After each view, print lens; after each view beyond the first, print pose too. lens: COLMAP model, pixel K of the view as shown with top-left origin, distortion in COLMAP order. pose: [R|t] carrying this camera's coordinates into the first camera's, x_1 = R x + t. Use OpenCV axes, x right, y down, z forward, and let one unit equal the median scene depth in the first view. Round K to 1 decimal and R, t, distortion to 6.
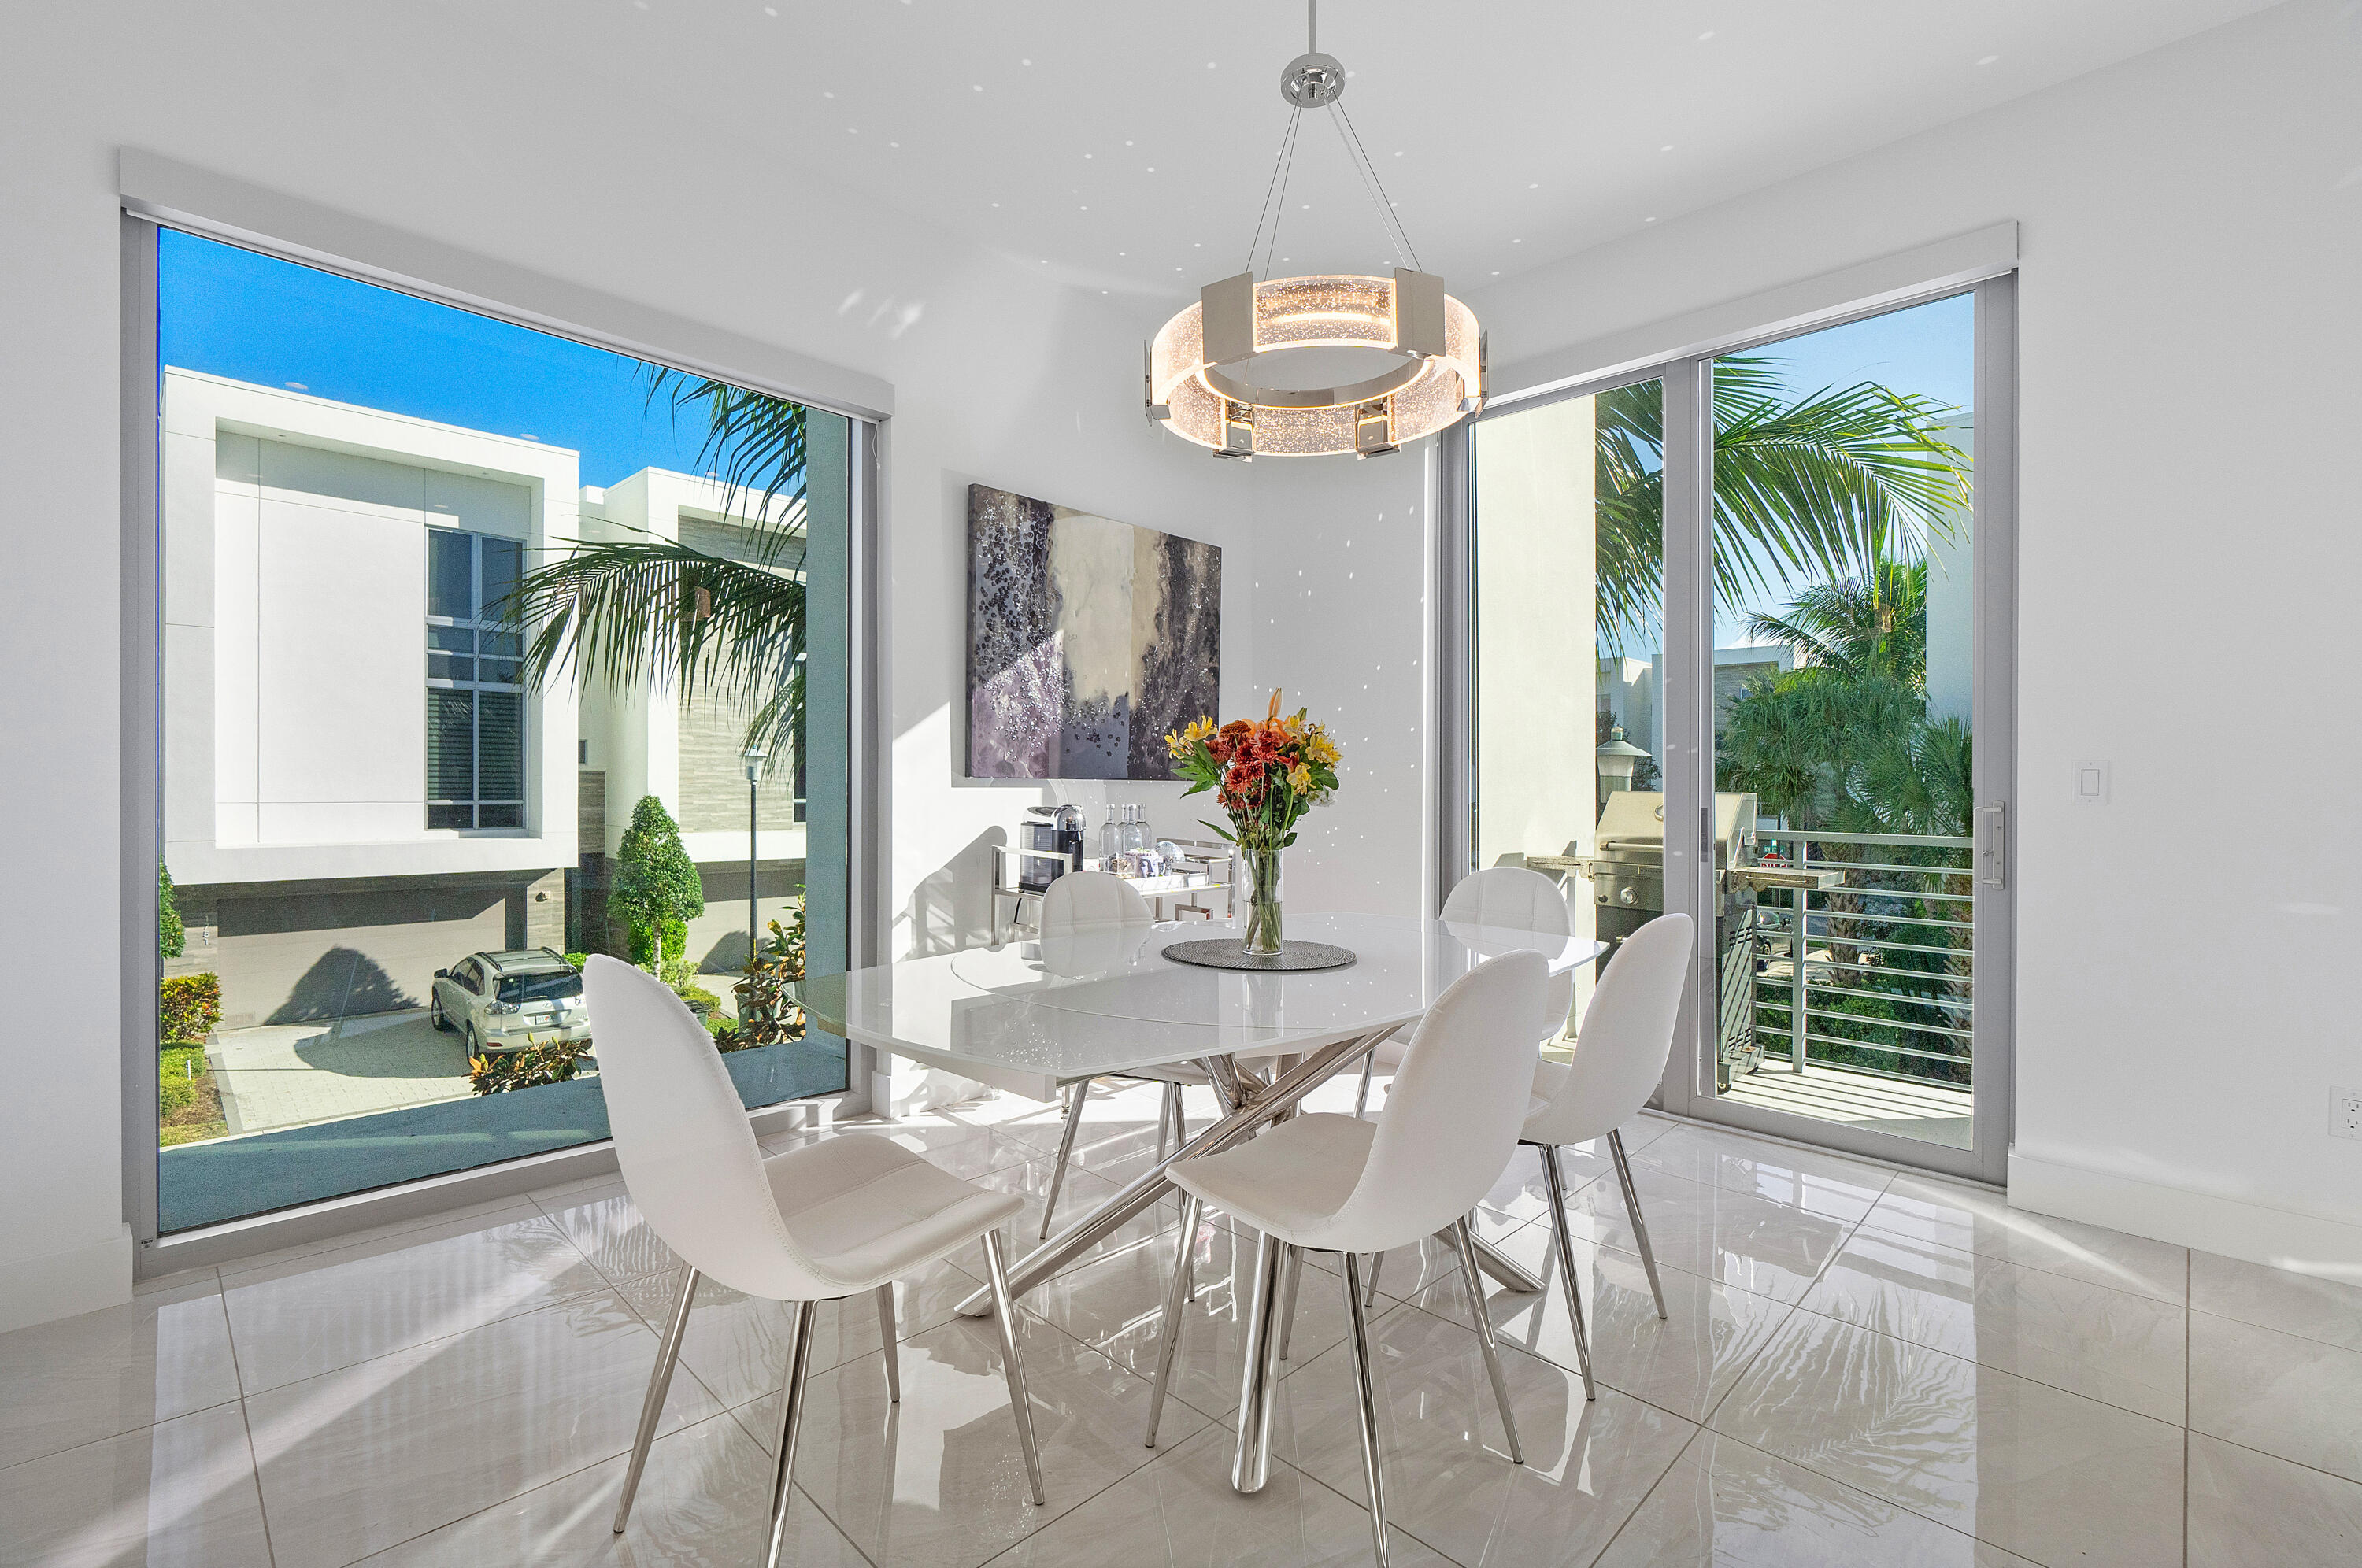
lens RADIAL K [[1038.9, 0, 1162.8], [0, 1038.9, 779.9], [0, 0, 1]] dist [-0.004193, -0.001617]
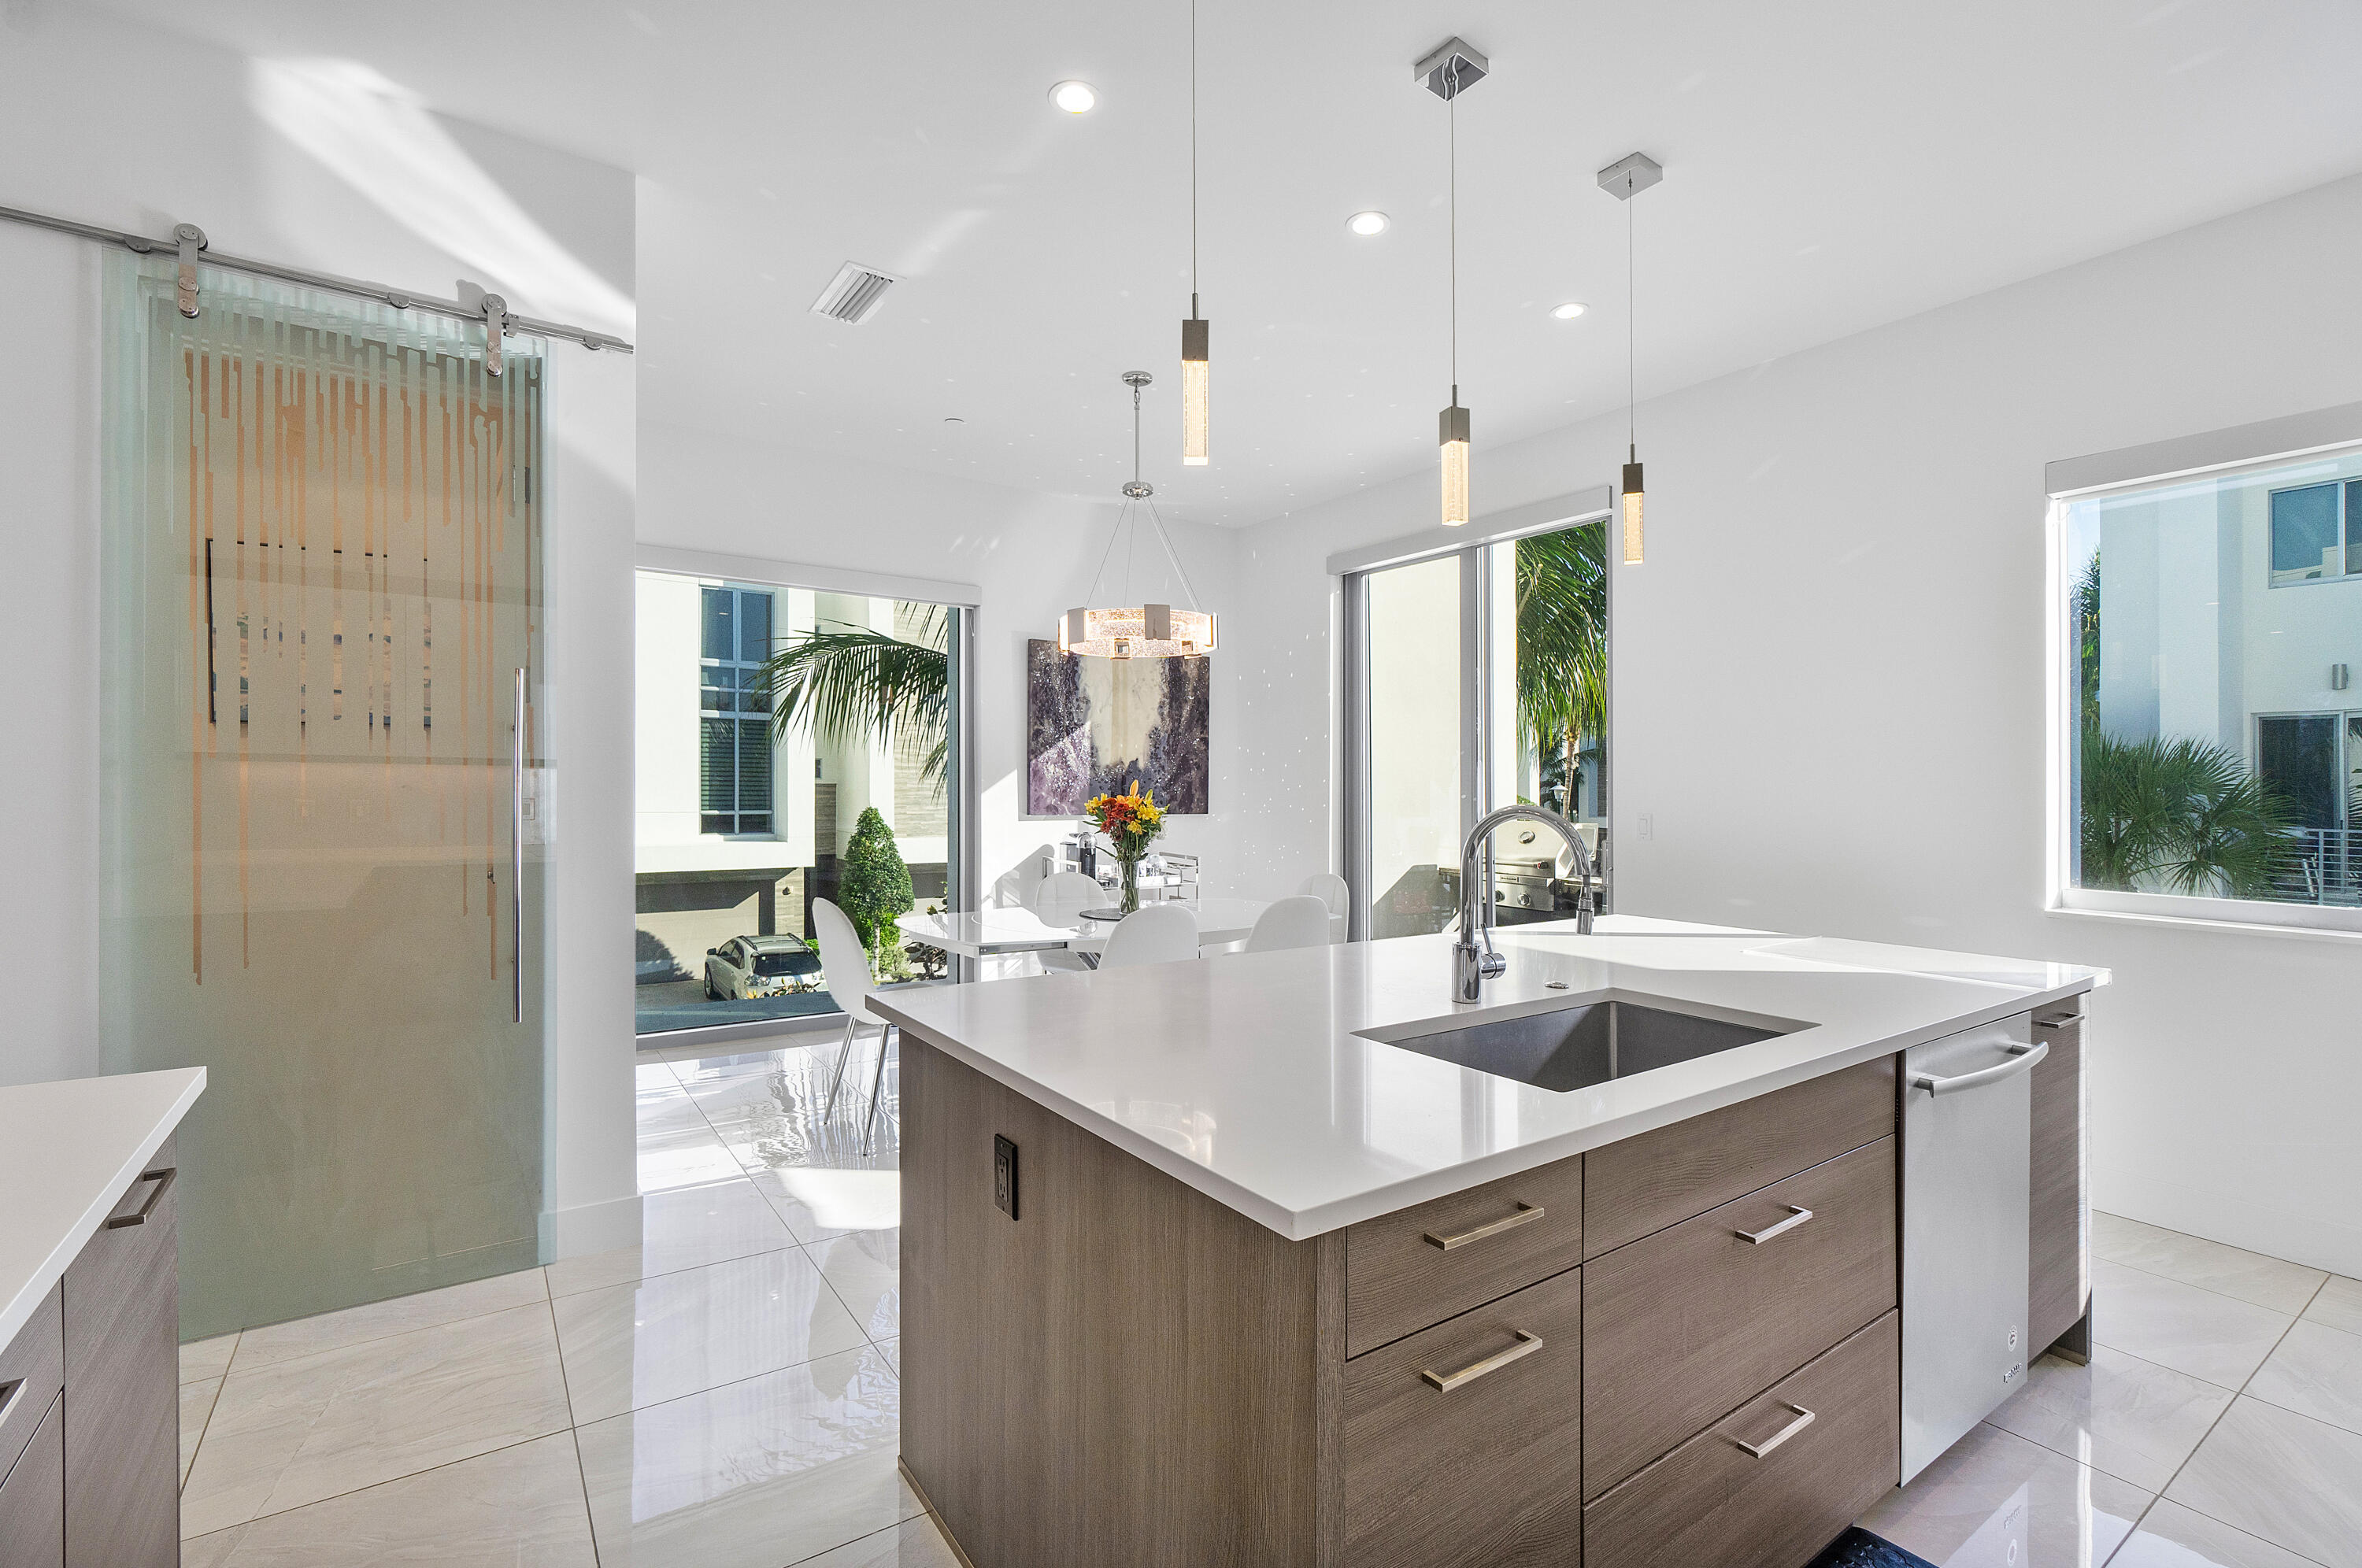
lens RADIAL K [[1038.9, 0, 1165.9], [0, 1038.9, 782.5], [0, 0, 1]] dist [-0.004193, -0.001617]
pose [[0.982394, -0.002097, -0.186811, 0.157572], [0.001539, 0.999994, -0.003134, -0.022753], [0.186816, 0.002792, 0.982391, -0.273219]]
